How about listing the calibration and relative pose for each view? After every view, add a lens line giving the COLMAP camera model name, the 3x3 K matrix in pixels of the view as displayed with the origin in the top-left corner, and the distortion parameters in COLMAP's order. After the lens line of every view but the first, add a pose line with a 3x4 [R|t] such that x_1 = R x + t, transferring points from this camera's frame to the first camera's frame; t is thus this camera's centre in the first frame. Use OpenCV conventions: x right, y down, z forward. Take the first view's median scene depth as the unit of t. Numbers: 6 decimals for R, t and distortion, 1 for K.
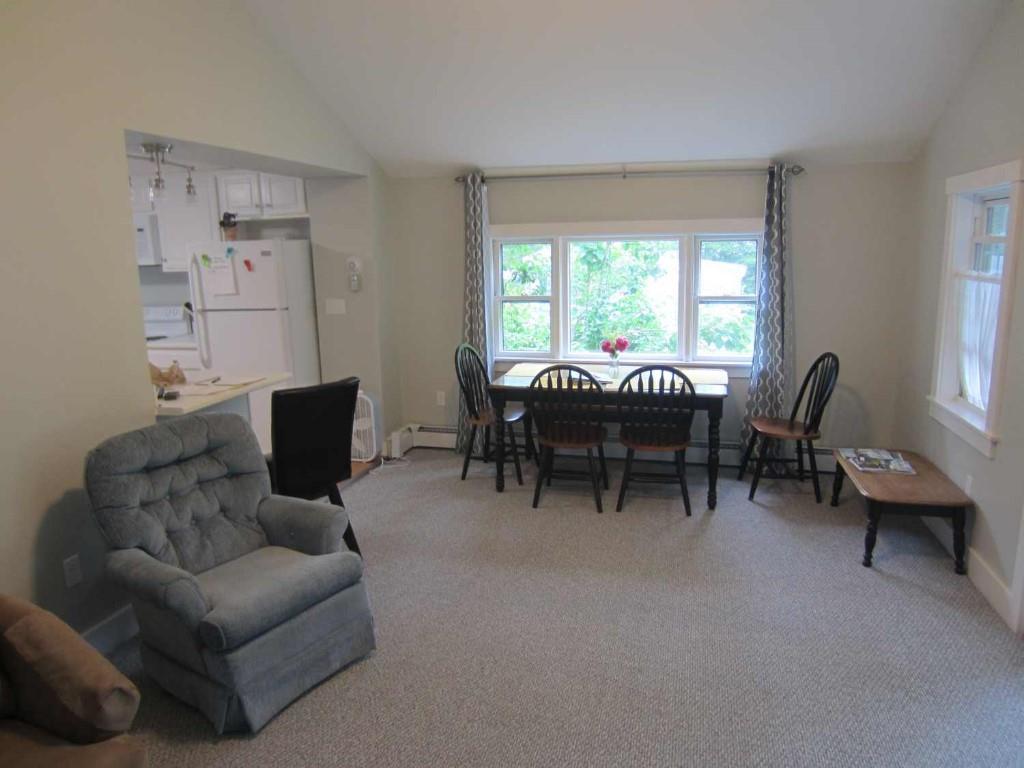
lens RADIAL K [[717.5, 0, 512.0], [0, 717.5, 384.0], [0, 0, 1]] dist [-0.055711, -0.000080]
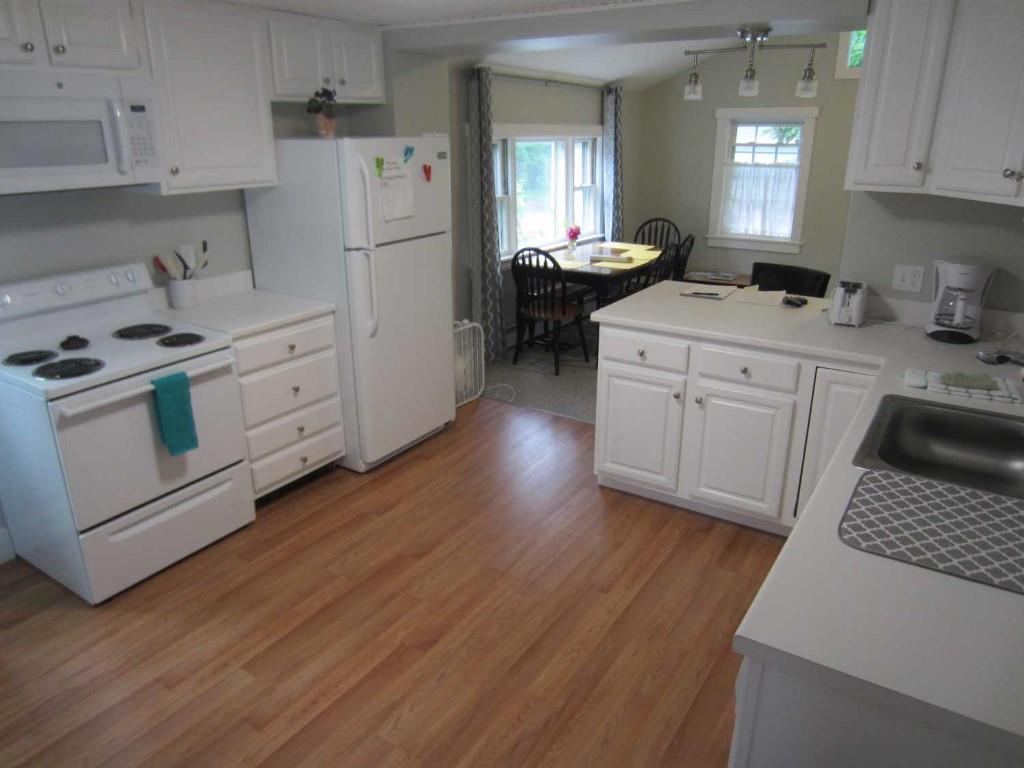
lens RADIAL K [[717.5, 0, 512.0], [0, 717.5, 384.0], [0, 0, 1]] dist [-0.055711, -0.000080]
pose [[0.331018, -0.297426, 0.895525, -1.024953], [0.168388, 0.952413, 0.254078, -0.131200], [-0.928479, 0.066691, 0.365348, 0.668271]]
